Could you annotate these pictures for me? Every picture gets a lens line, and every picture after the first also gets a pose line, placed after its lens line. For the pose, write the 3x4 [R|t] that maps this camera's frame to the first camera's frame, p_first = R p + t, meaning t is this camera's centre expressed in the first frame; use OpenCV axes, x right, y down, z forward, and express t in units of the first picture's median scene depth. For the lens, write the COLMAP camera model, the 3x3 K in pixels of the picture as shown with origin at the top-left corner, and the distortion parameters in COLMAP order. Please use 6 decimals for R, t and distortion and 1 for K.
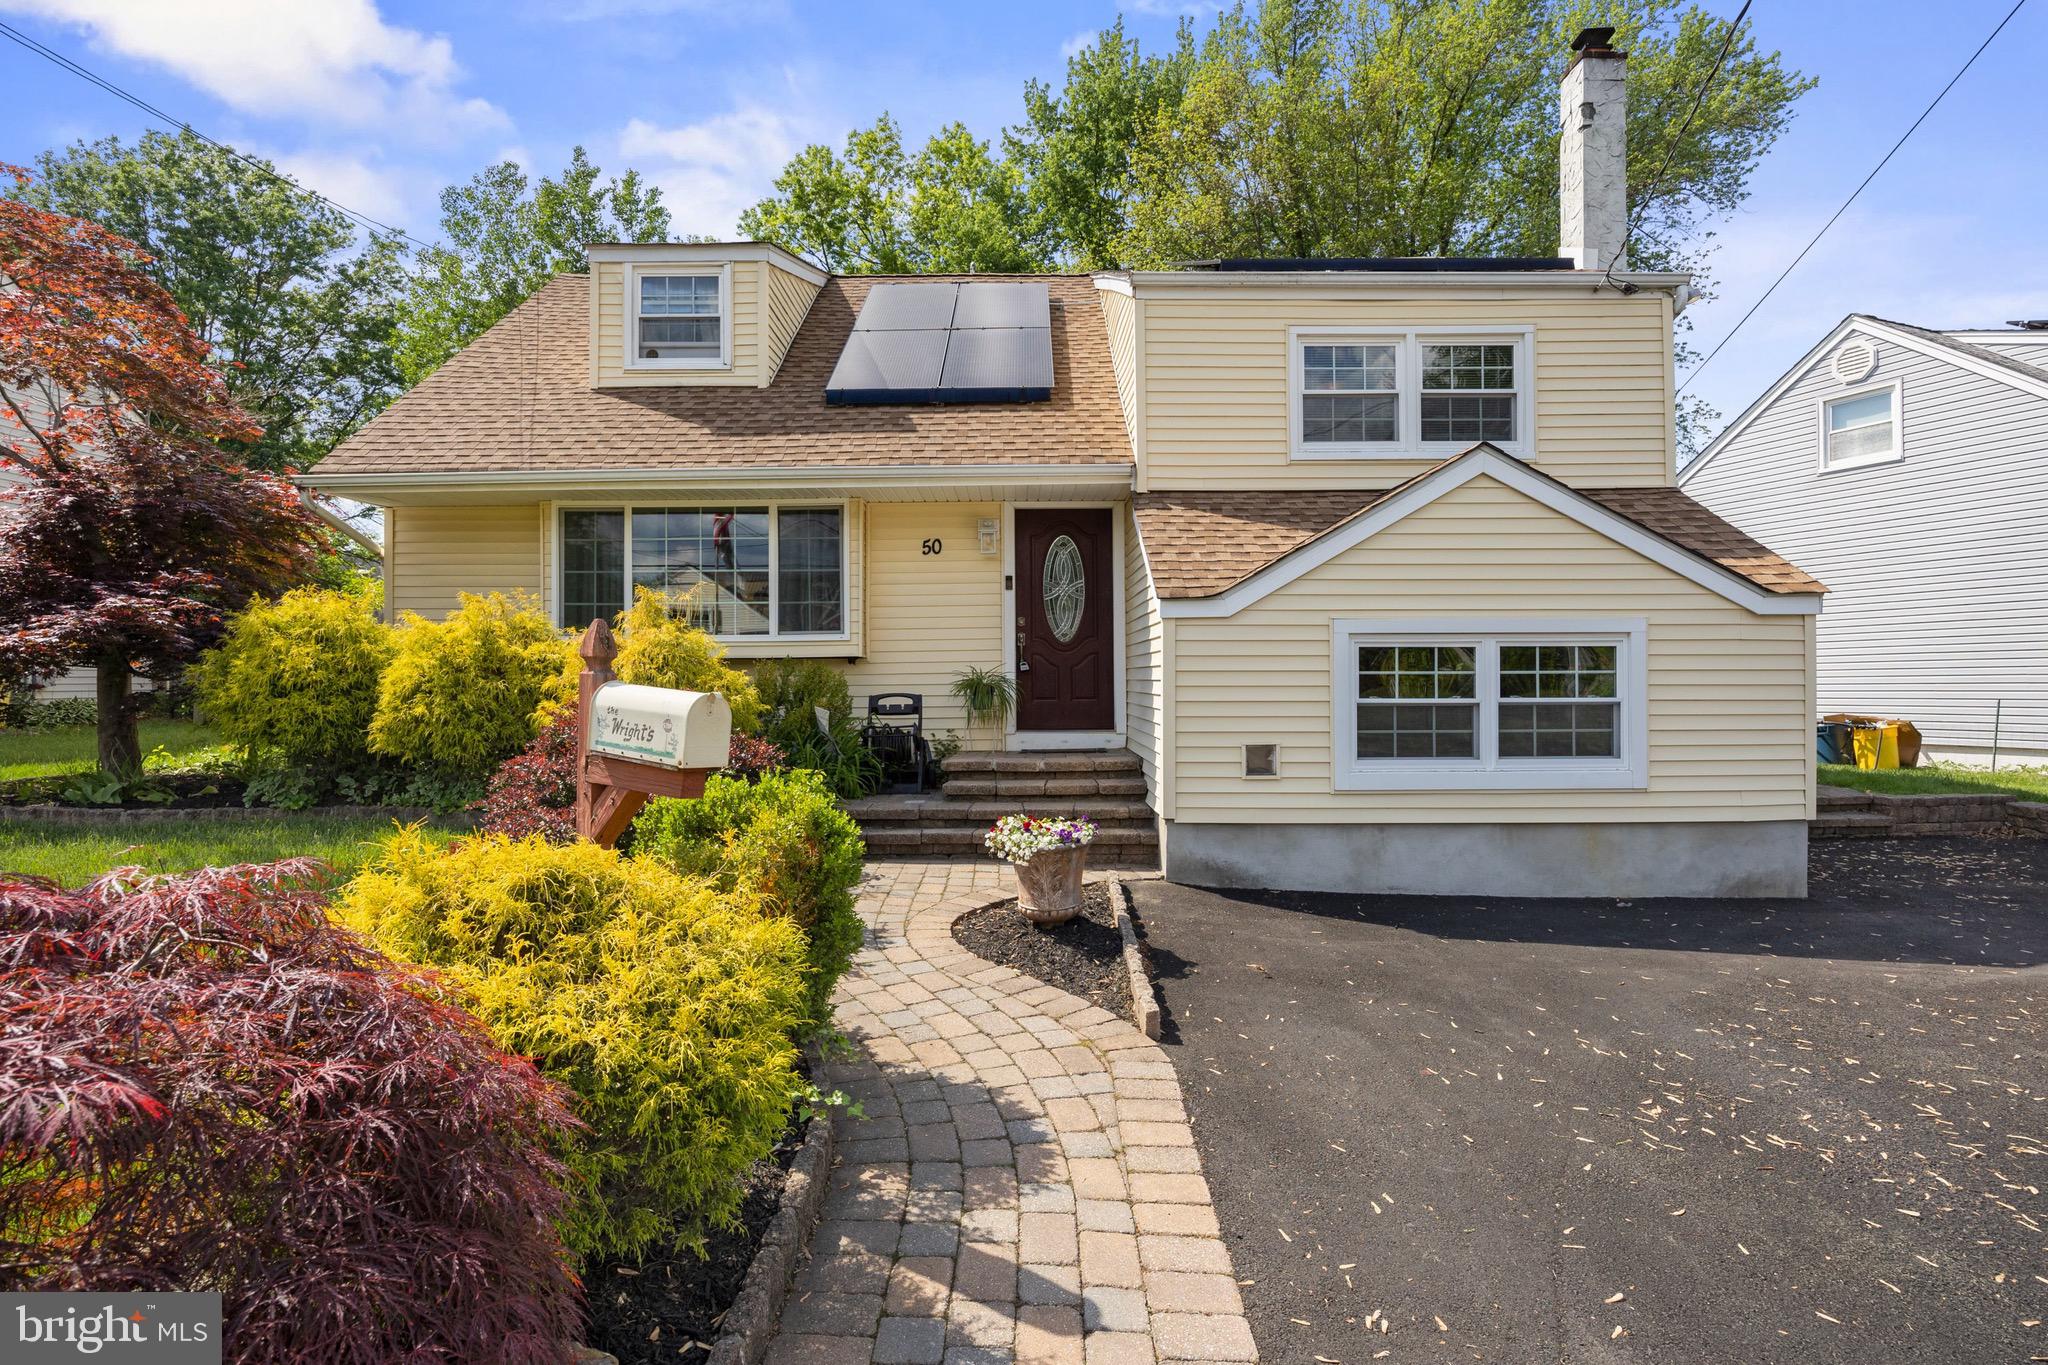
lens RADIAL K [[1281.5, 0, 1021.2], [0, 1281.5, 677.1], [0, 0, 1]] dist [-0.001352, 0.001092]
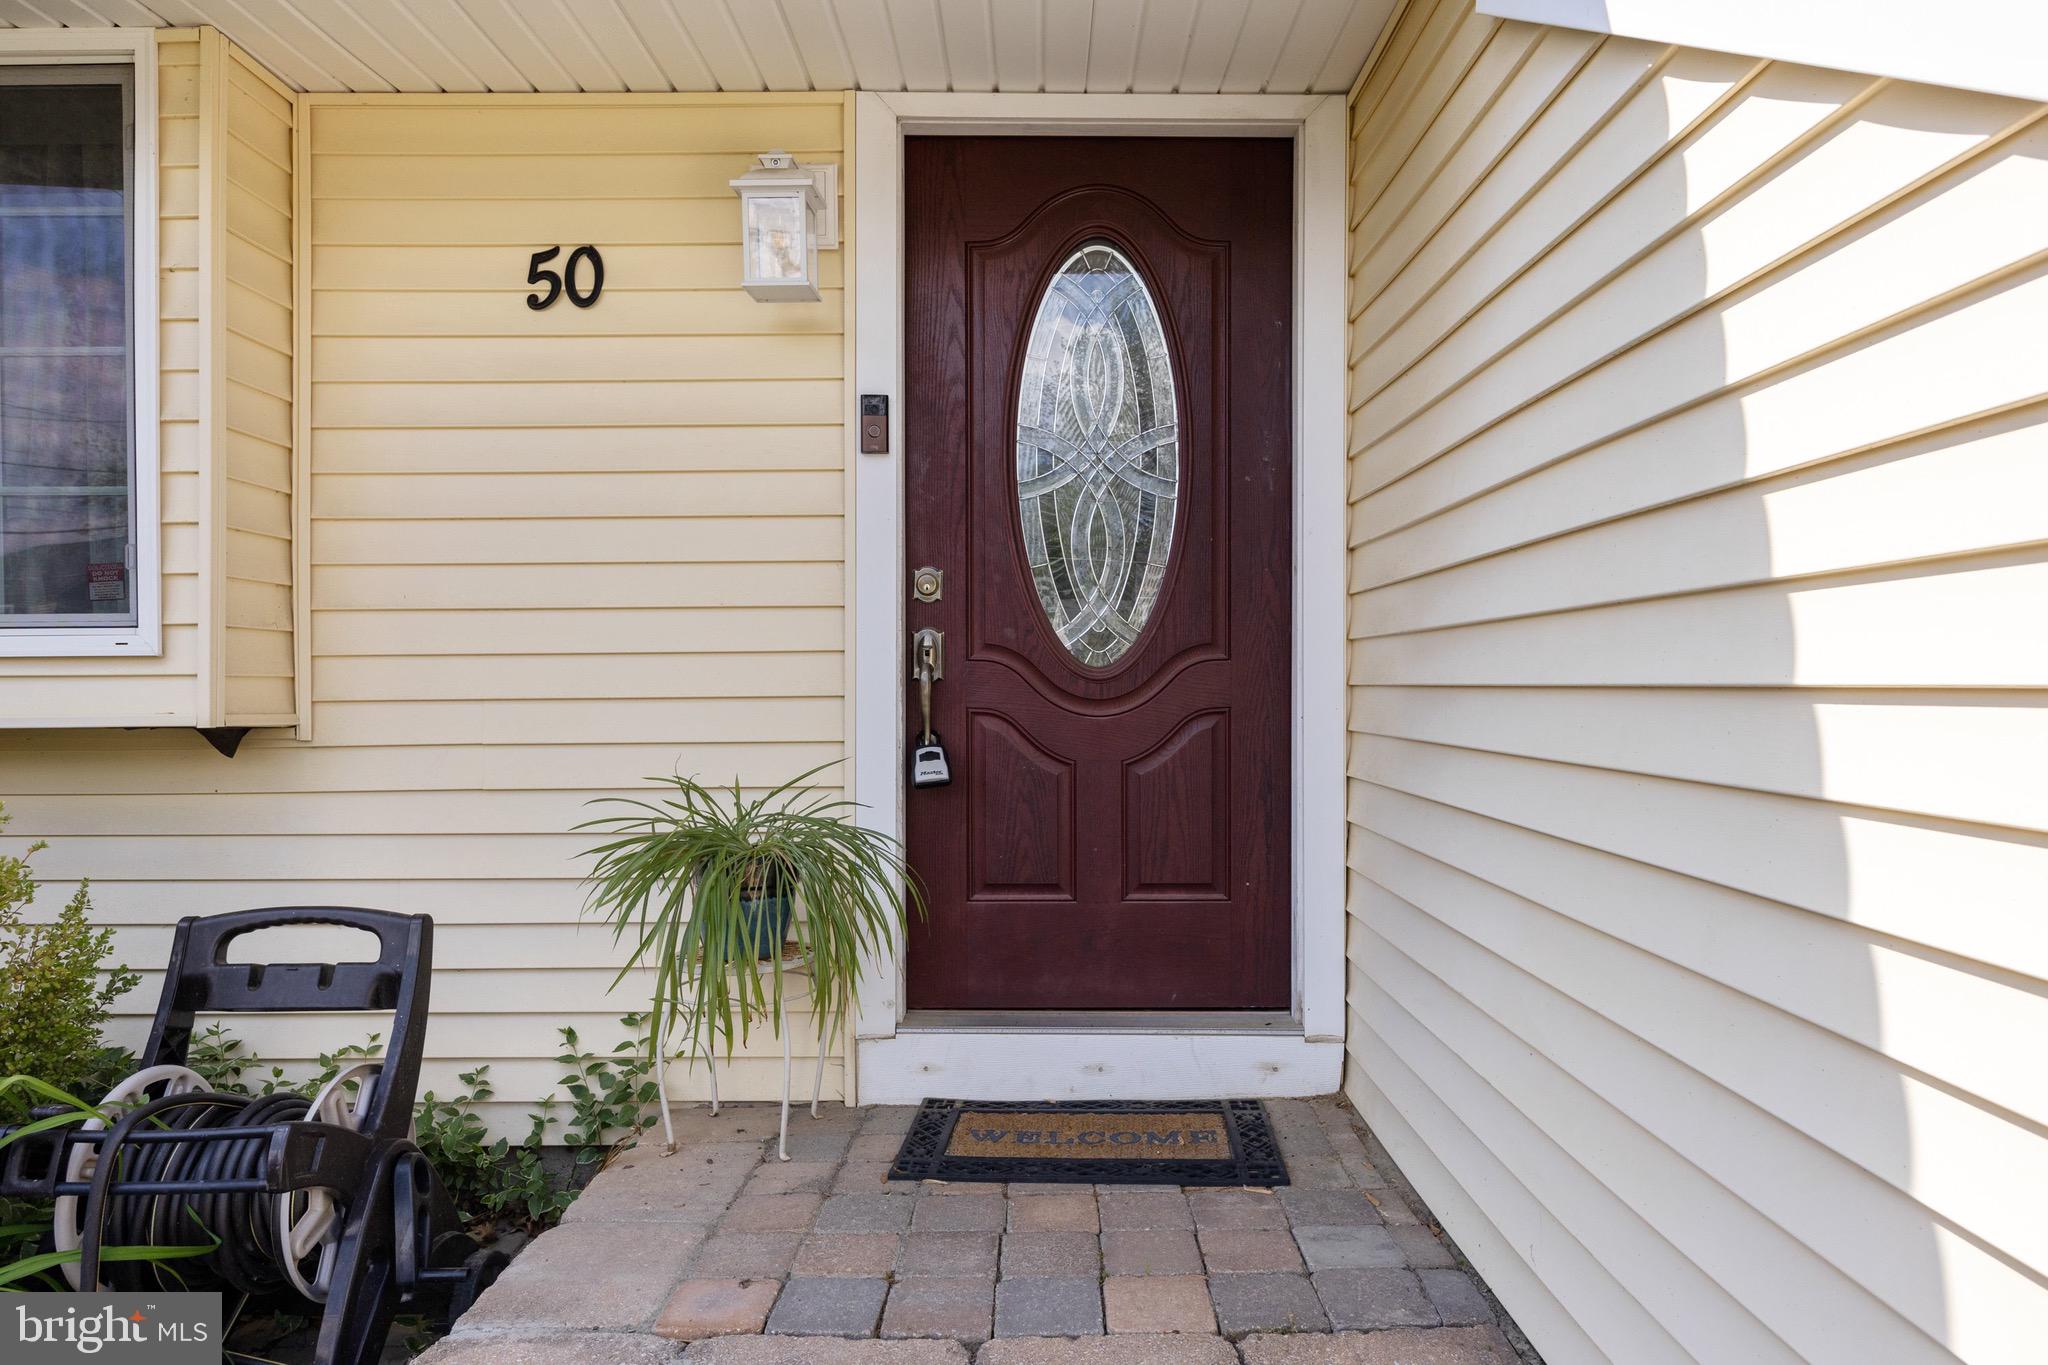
lens RADIAL K [[1281.5, 0, 1021.2], [0, 1281.5, 677.1], [0, 0, 1]] dist [-0.001352, 0.001092]
pose [[0.999947, 0.007479, -0.007007, 0.020703], [-0.007469, 0.999971, 0.001550, -0.025776], [0.007019, -0.001498, 0.999974, 0.754536]]
